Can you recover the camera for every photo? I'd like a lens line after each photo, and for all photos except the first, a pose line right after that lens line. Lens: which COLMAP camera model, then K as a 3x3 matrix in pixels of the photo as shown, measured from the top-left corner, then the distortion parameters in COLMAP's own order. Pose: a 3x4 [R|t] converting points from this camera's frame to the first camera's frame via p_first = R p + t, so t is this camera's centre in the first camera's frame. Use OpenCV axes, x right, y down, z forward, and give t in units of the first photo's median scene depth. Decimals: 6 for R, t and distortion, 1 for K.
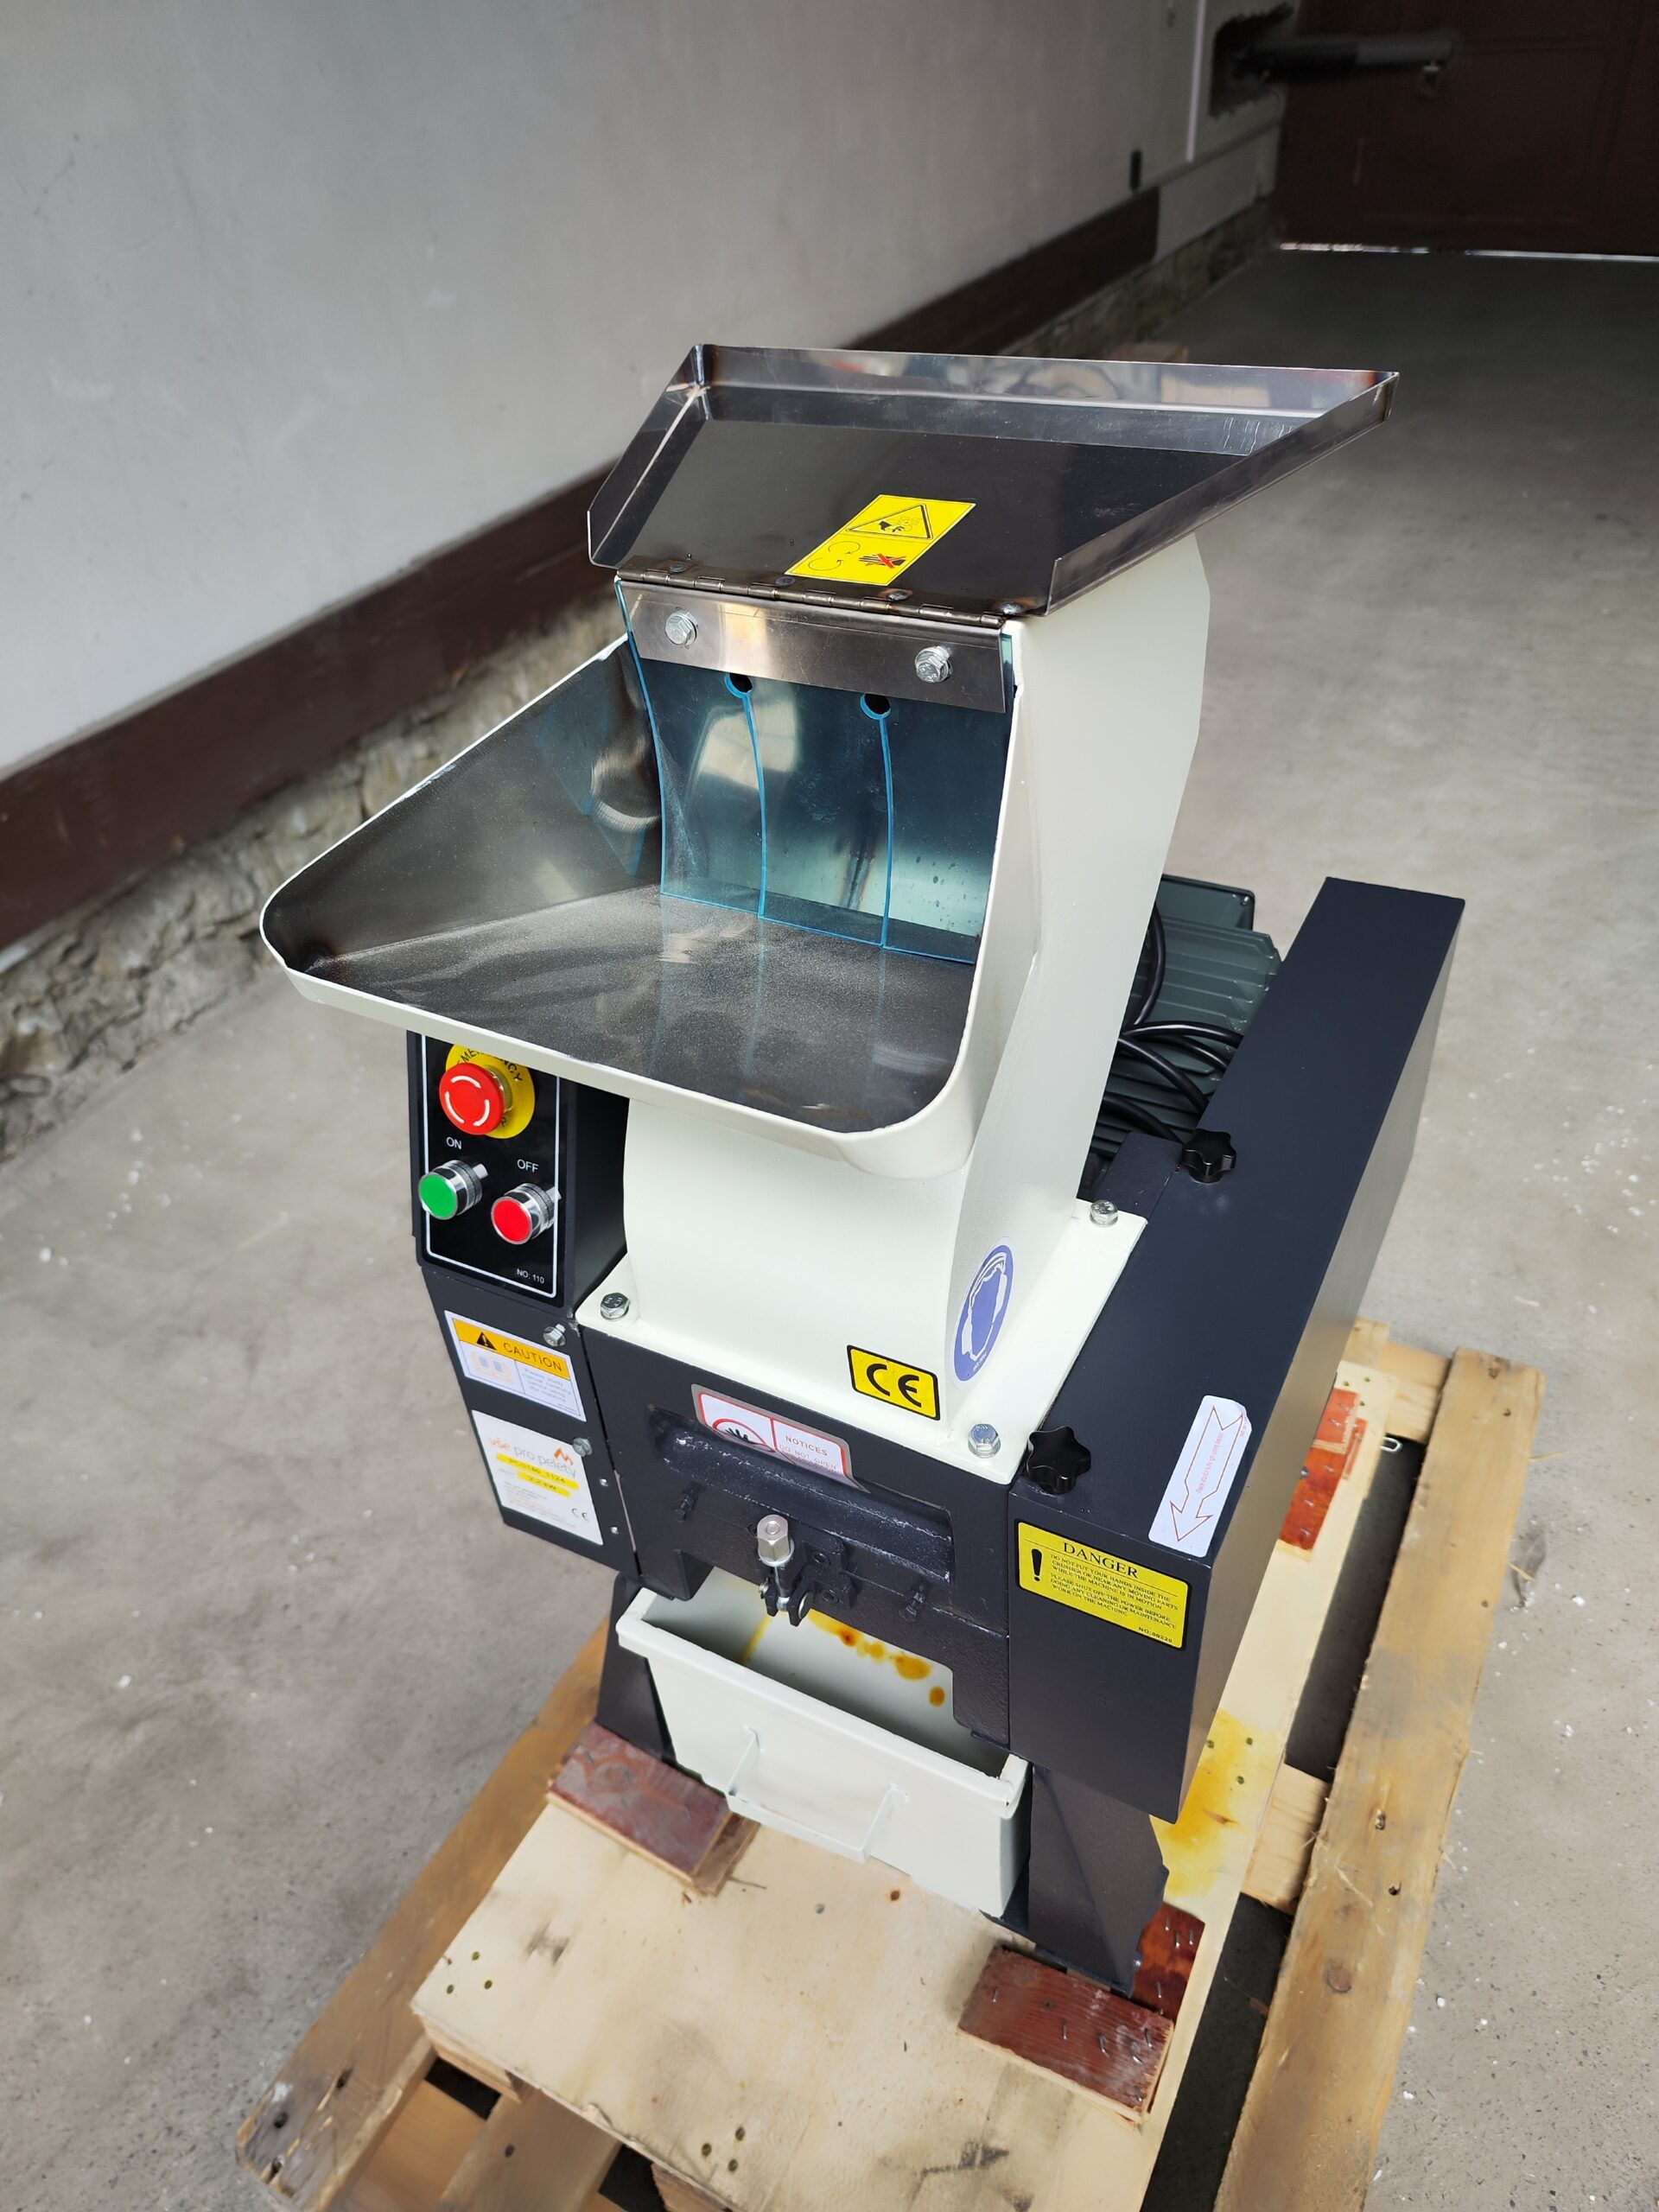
lens RADIAL K [[1525.8, 0, 826.7], [0, 1525.8, 1109.3], [0, 0, 1]] dist [0.016777, -0.016074]
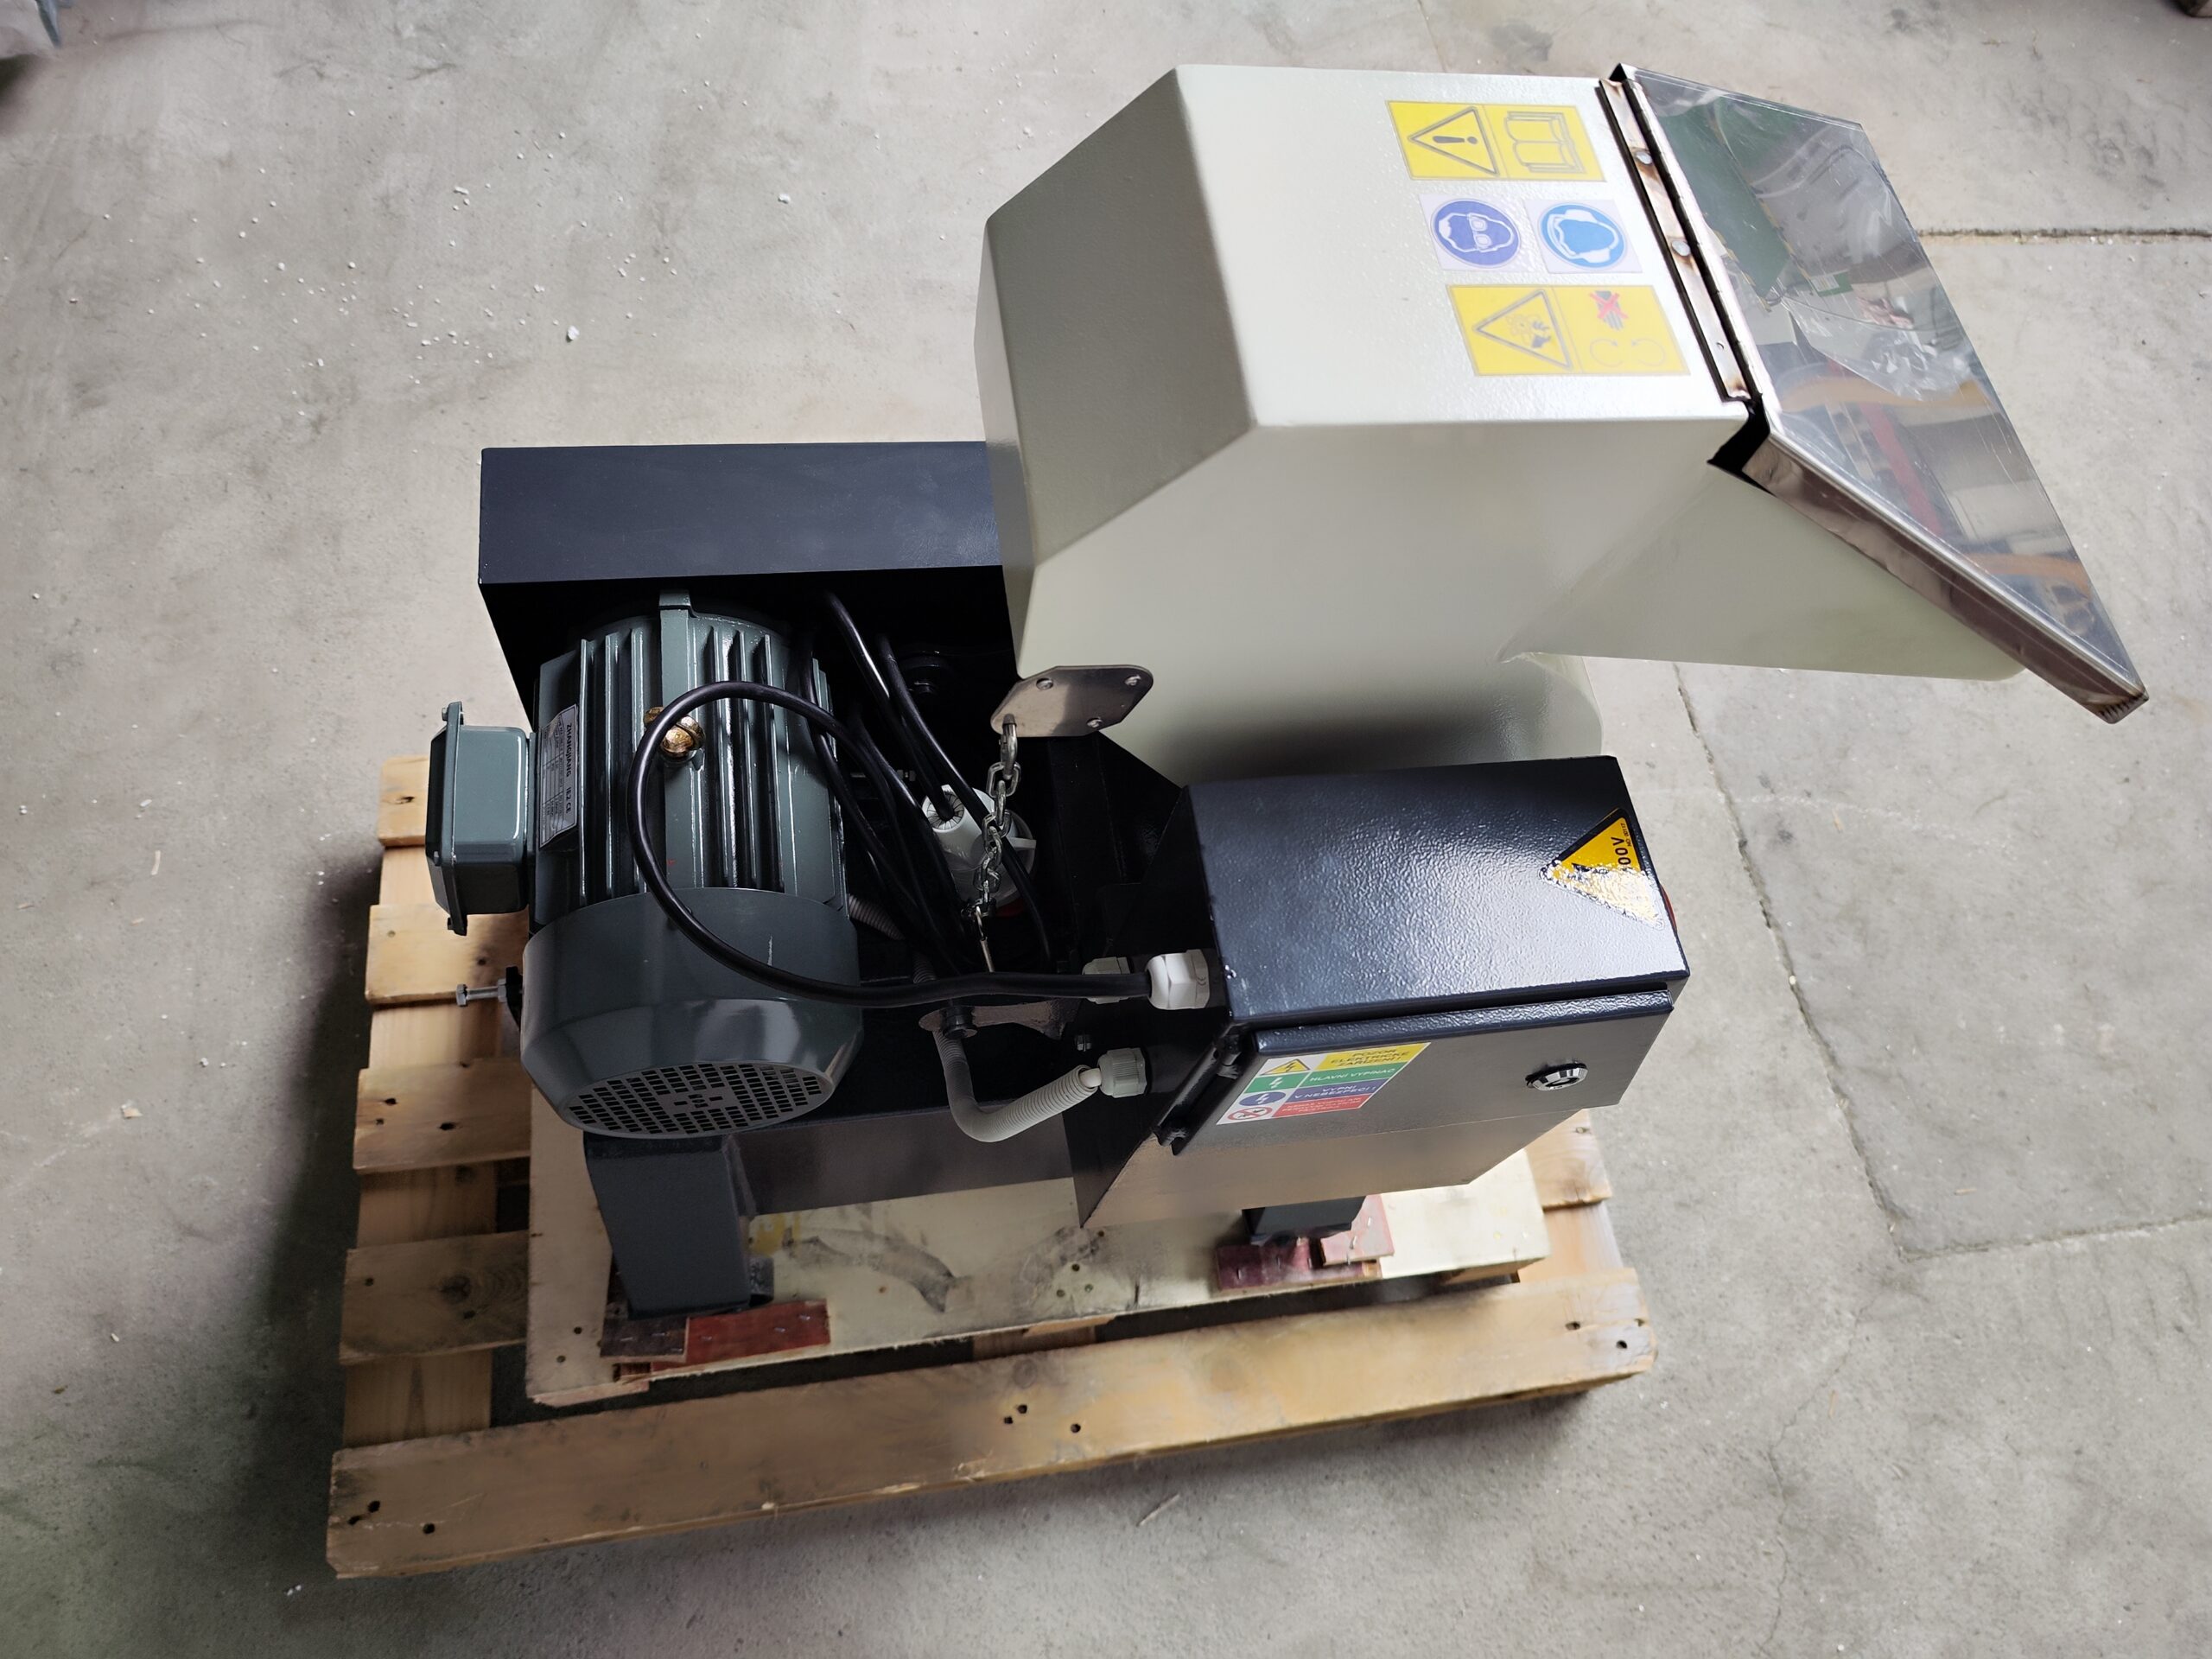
lens RADIAL K [[1525.8, 0, 1119.1], [0, 1525.8, 790.2], [0, 0, 1]] dist [0.016777, -0.016074]
pose [[-0.595325, -0.722629, 0.351277, -0.191066], [0.412367, 0.100434, 0.905465, -0.628503], [-0.689595, 0.683901, 0.238198, 0.584428]]
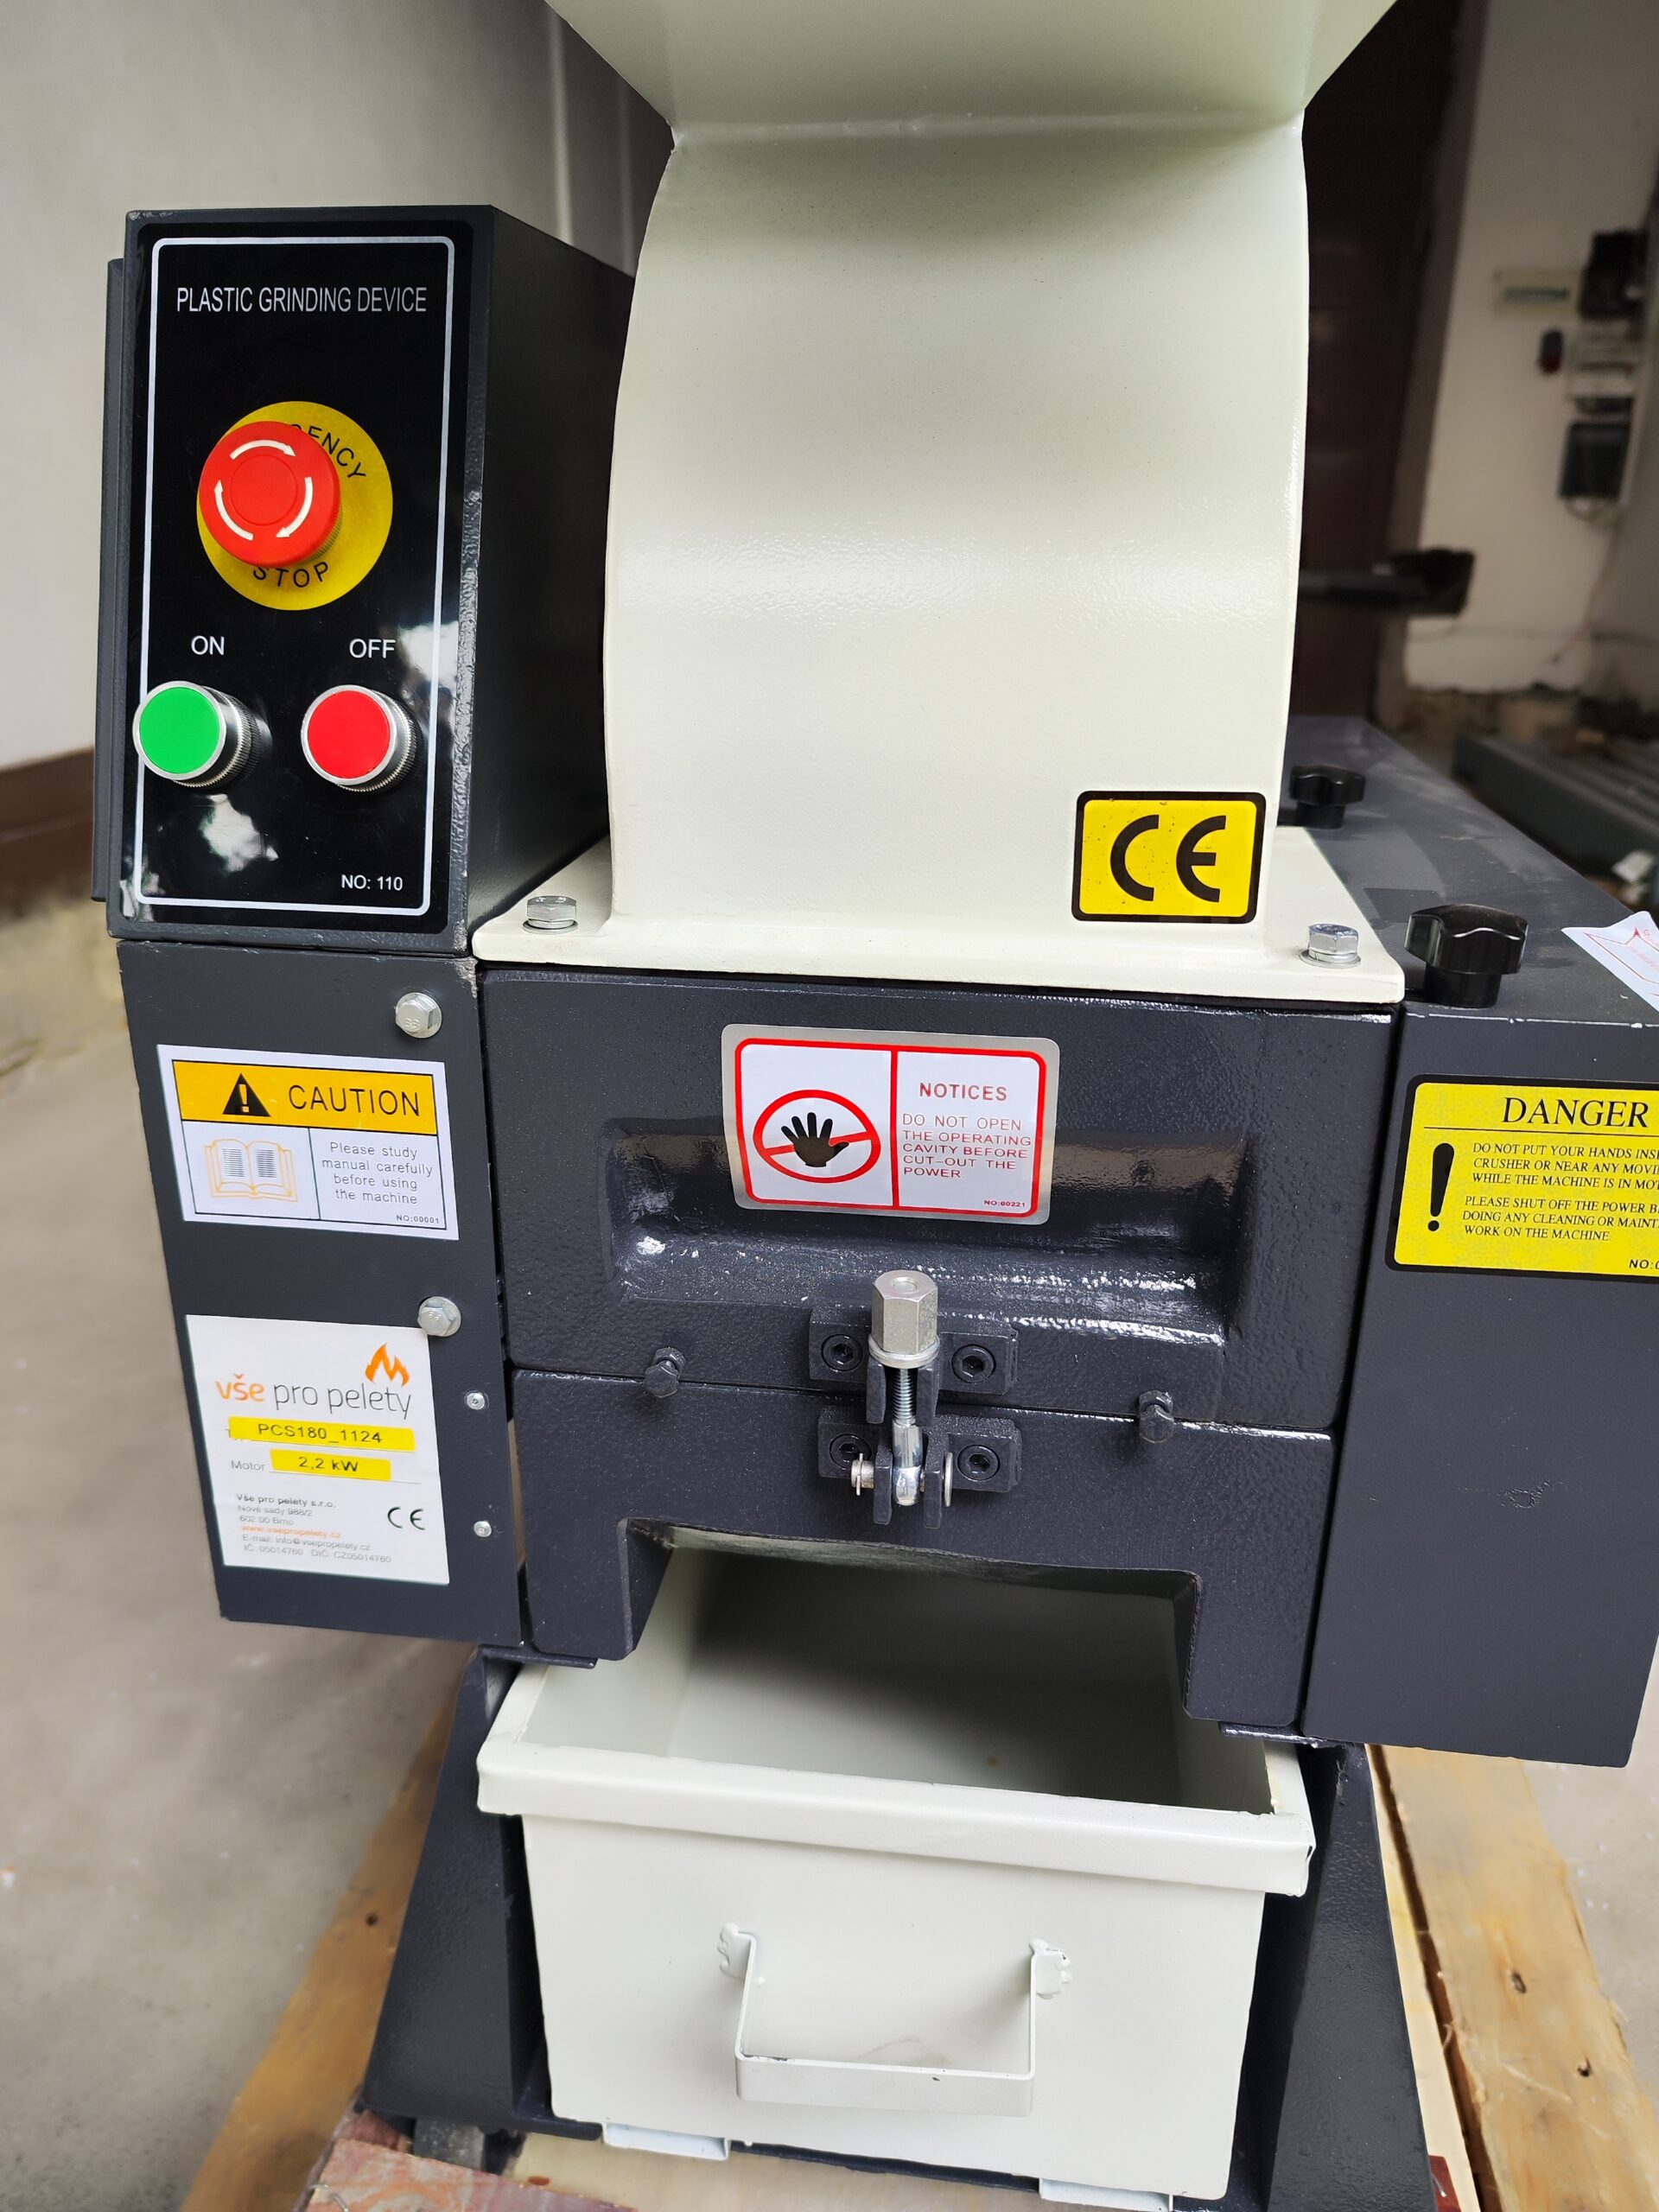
lens RADIAL K [[1525.8, 0, 845.8], [0, 1525.8, 1084.6], [0, 0, 1]] dist [0.016777, -0.016074]
pose [[0.934119, -0.048683, 0.353625, -0.149876], [0.160092, 0.942575, -0.293128, 0.228262], [-0.319048, 0.330429, 0.888271, 0.330593]]
